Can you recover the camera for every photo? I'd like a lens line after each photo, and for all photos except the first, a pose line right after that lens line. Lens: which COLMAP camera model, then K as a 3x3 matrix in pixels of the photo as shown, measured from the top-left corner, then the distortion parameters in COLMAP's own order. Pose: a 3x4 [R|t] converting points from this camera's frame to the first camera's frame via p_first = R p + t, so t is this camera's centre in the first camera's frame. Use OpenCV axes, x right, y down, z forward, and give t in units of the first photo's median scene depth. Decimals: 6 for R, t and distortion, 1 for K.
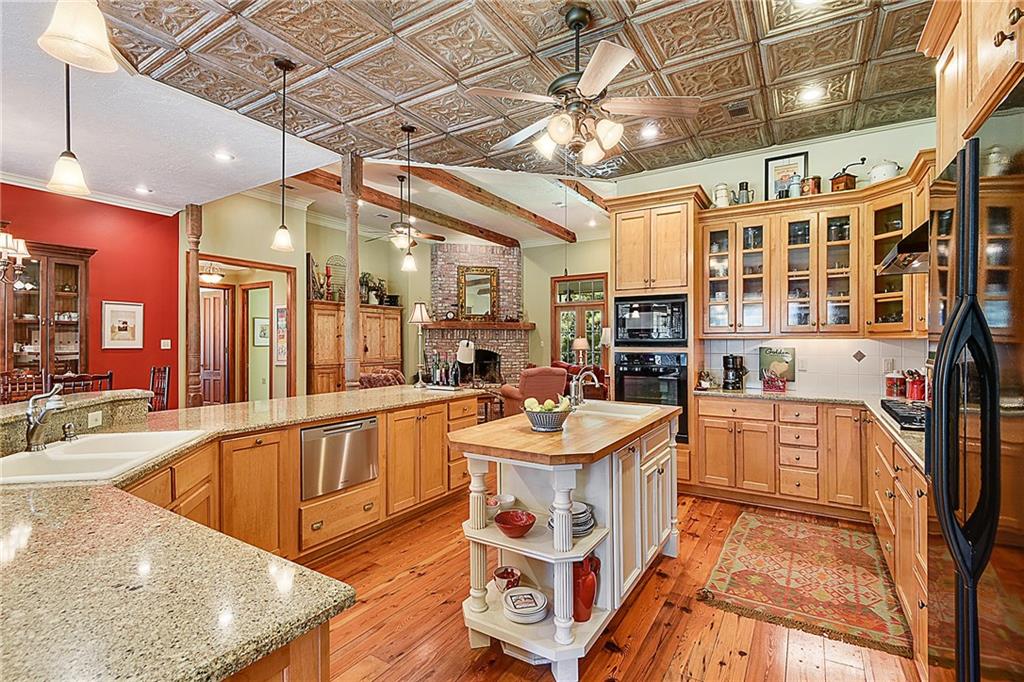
lens RADIAL K [[467.4, 0, 517.0], [0, 467.4, 339.6], [0, 0, 1]] dist [-0.034805, -0.003515]
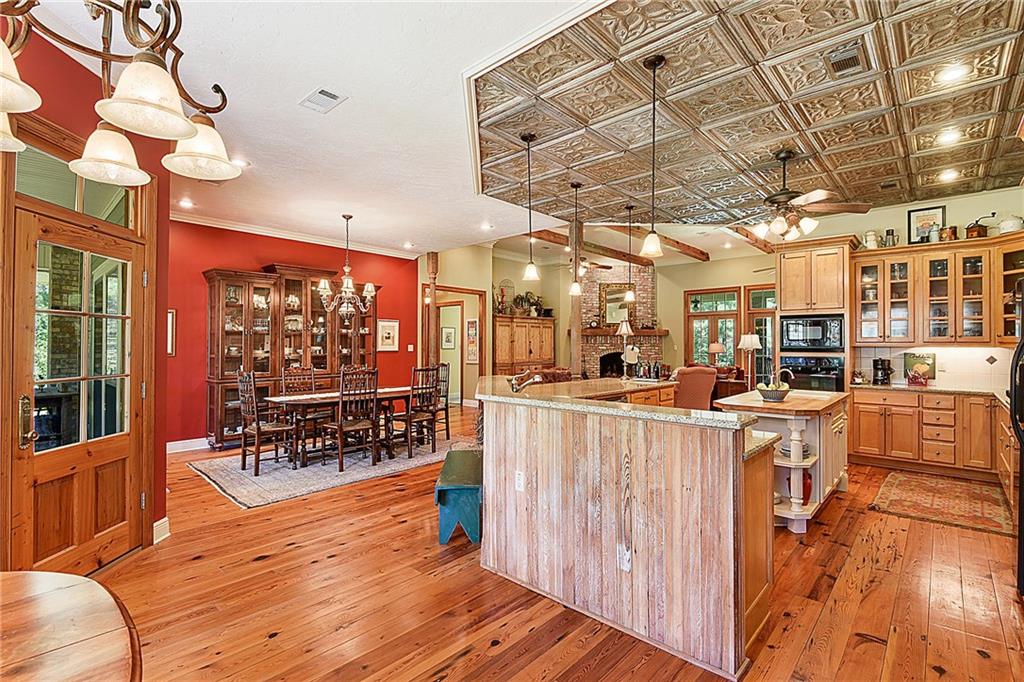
lens RADIAL K [[467.4, 0, 451.9], [0, 467.4, 339.6], [0, 0, 1]] dist [-0.034805, -0.003515]
pose [[0.963162, -0.002110, -0.268915, -0.385223], [0.001595, 0.999996, -0.002134, -0.021361], [0.268918, 0.001627, 0.963162, -0.599359]]
